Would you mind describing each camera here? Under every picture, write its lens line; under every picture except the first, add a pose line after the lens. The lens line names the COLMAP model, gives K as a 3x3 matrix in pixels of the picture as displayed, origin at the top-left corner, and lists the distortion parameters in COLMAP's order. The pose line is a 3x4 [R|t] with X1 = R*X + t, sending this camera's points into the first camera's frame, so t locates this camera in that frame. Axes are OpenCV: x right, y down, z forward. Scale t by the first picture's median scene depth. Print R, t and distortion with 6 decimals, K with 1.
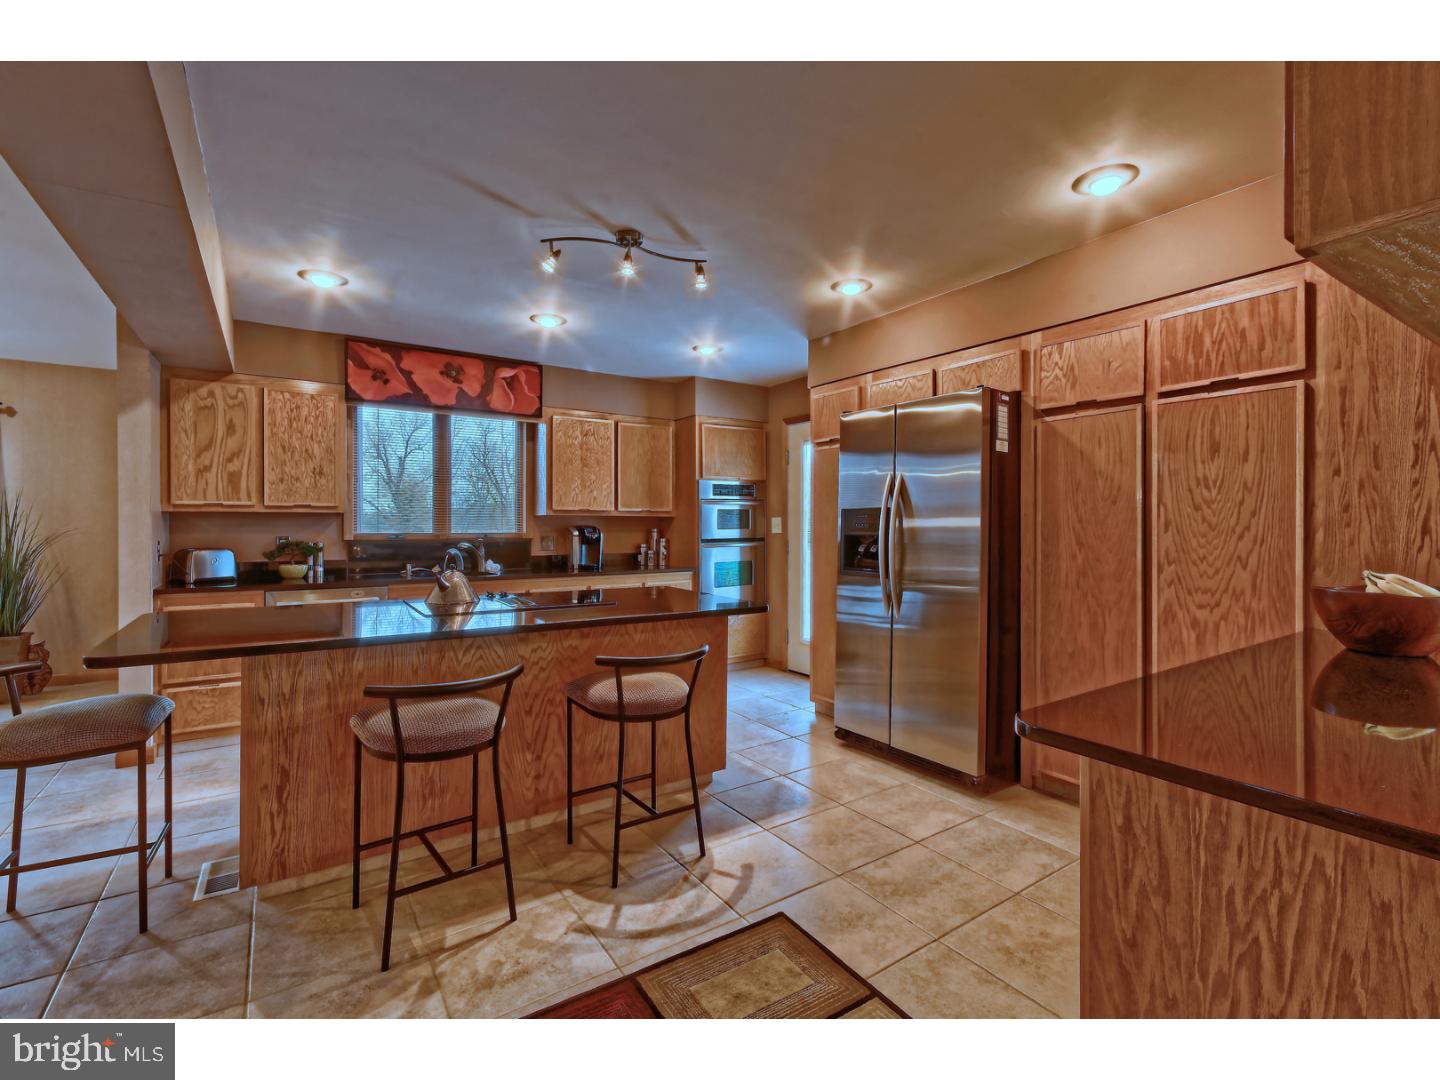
lens RADIAL K [[632.3, 0, 753.6], [0, 632.3, 530.5], [0, 0, 1]] dist [0.000709, 0.000136]
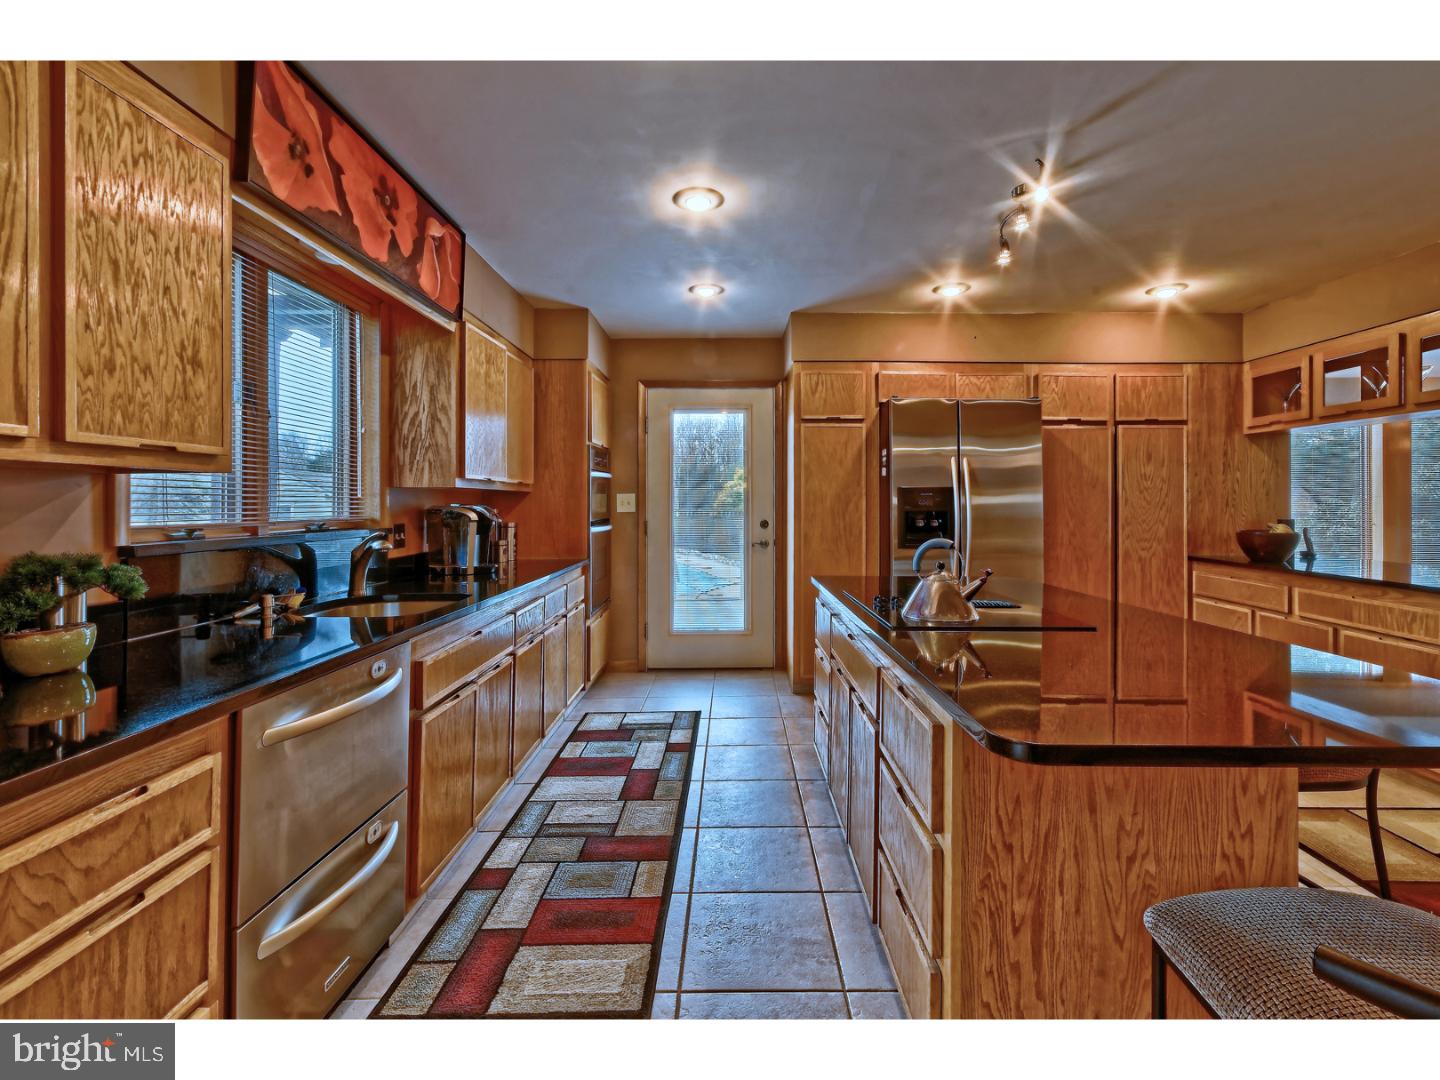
lens RADIAL K [[638.3, 0, 724.2], [0, 638.3, 508.4], [0, 0, 1]] dist [-0.000987, -0.000075]
pose [[0.581460, -0.009355, 0.813521, -0.775055], [0.009576, 0.999943, 0.004655, -0.005424], [-0.813519, 0.005084, 0.581517, 0.521530]]
